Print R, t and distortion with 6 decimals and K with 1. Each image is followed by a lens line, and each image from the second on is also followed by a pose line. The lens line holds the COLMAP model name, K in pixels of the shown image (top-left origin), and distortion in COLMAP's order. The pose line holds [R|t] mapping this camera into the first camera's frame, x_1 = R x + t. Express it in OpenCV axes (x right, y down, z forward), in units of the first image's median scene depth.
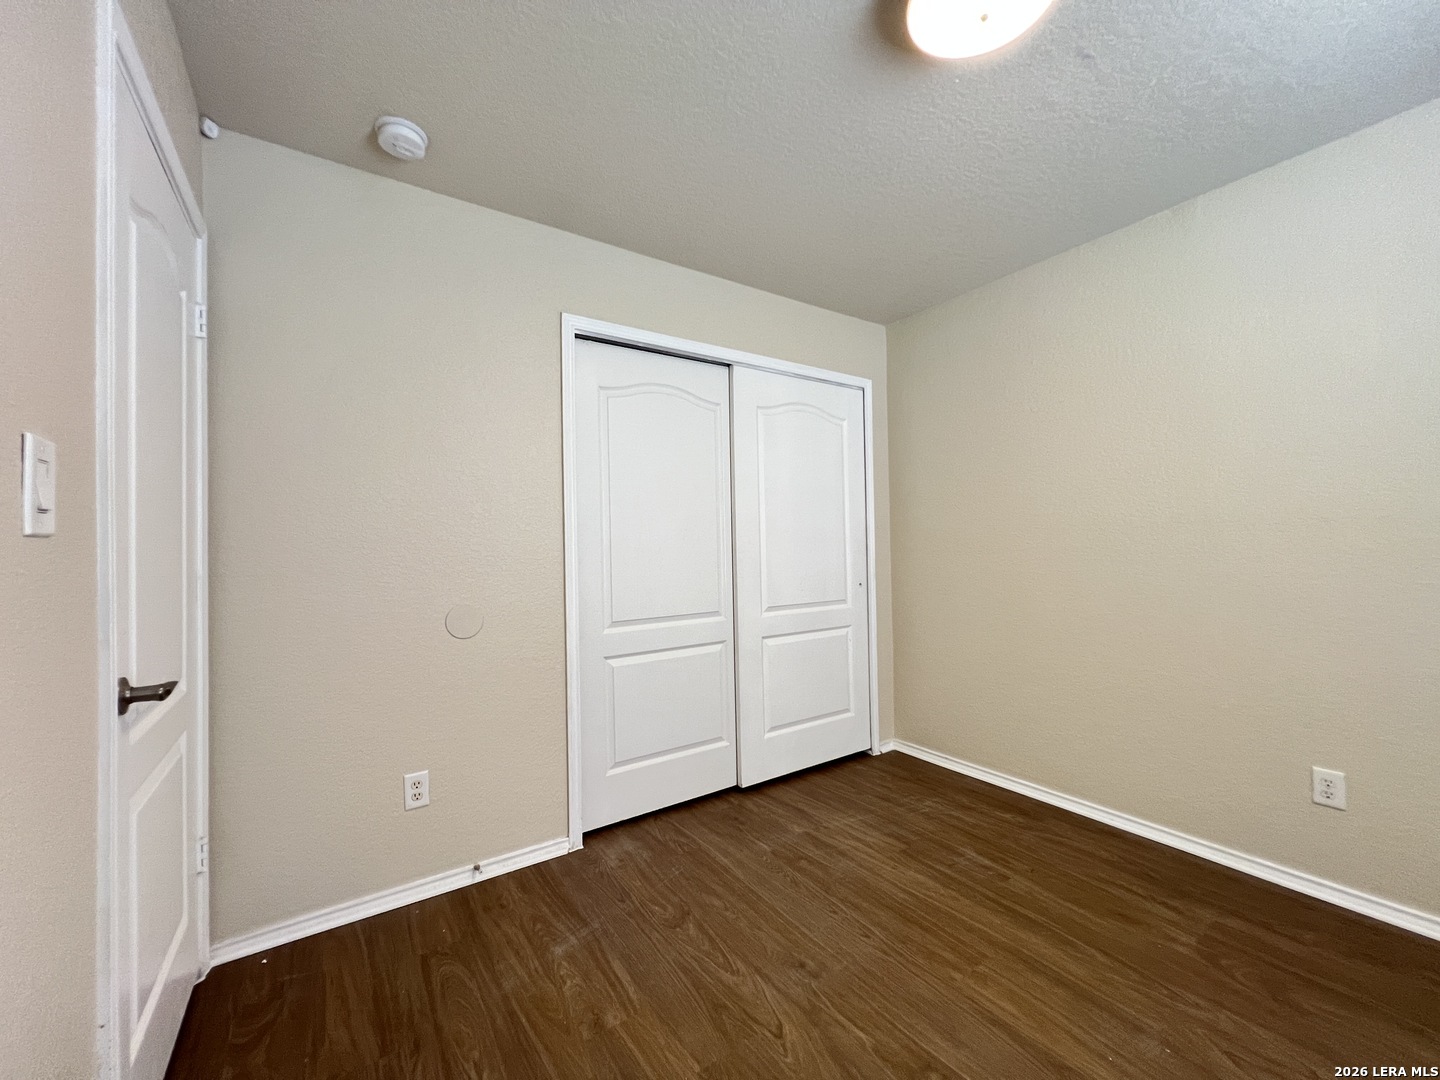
lens RADIAL K [[578.8, 0, 717.3], [0, 578.8, 535.8], [0, 0, 1]] dist [-0.001012, -0.000041]
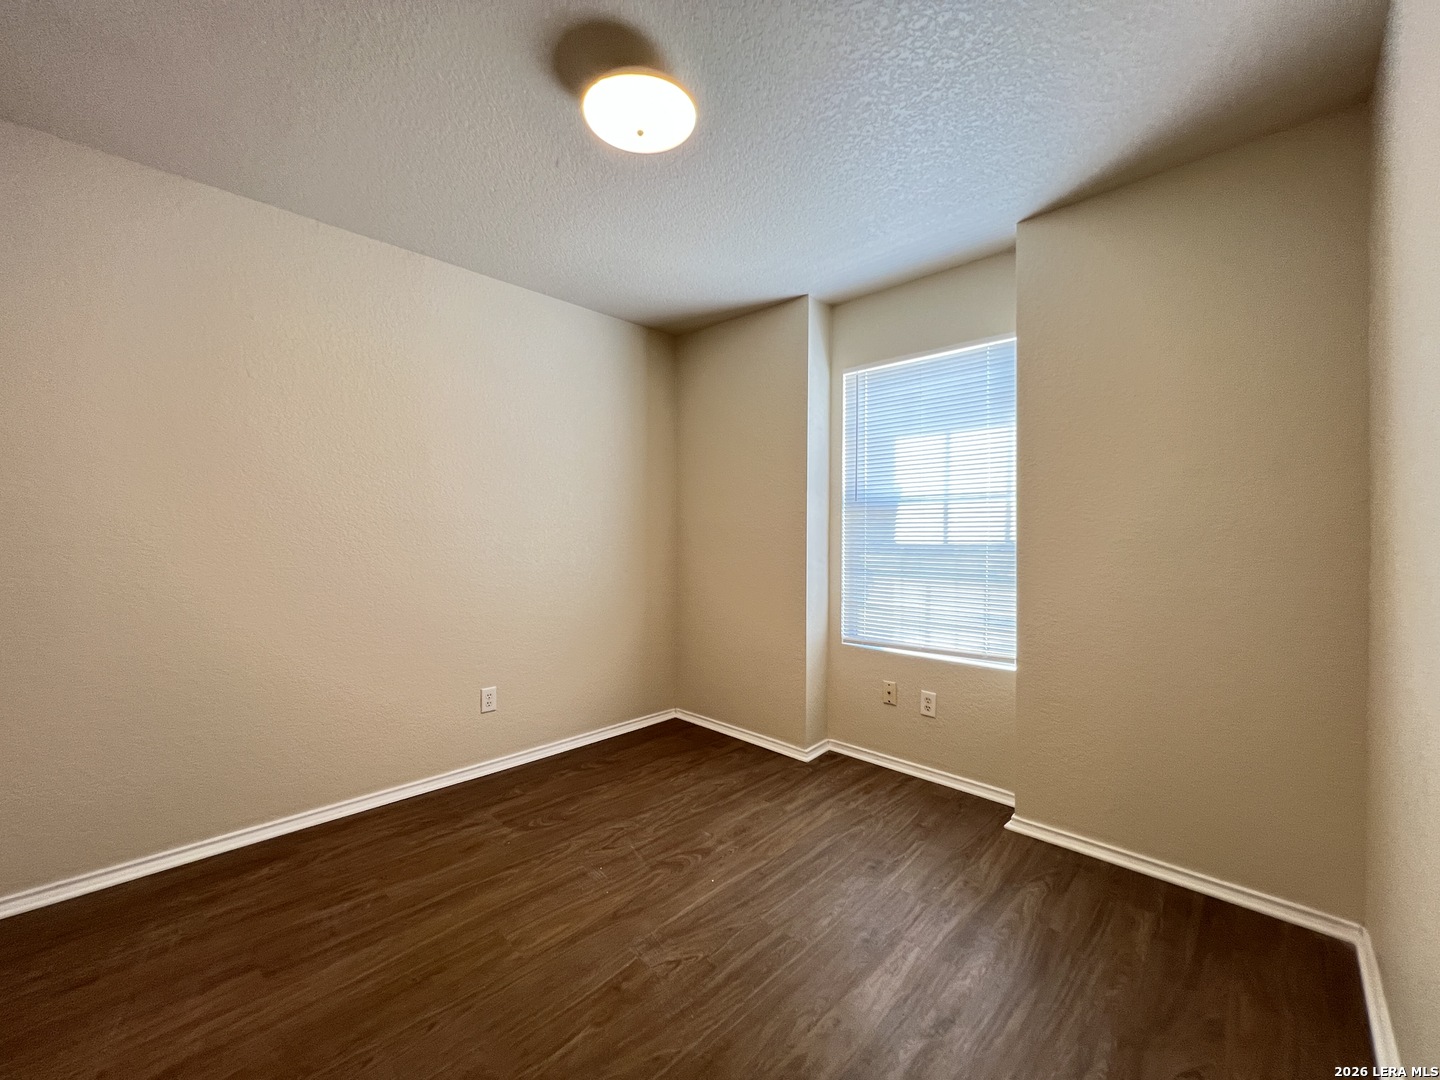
lens RADIAL K [[578.8, 0, 717.2], [0, 578.8, 537.3], [0, 0, 1]] dist [-0.001012, -0.000041]
pose [[-0.205891, 0.011693, 0.978505, -0.646549], [-0.017743, 0.999720, -0.015680, 0.023908], [-0.978414, -0.020590, -0.205625, 0.834703]]
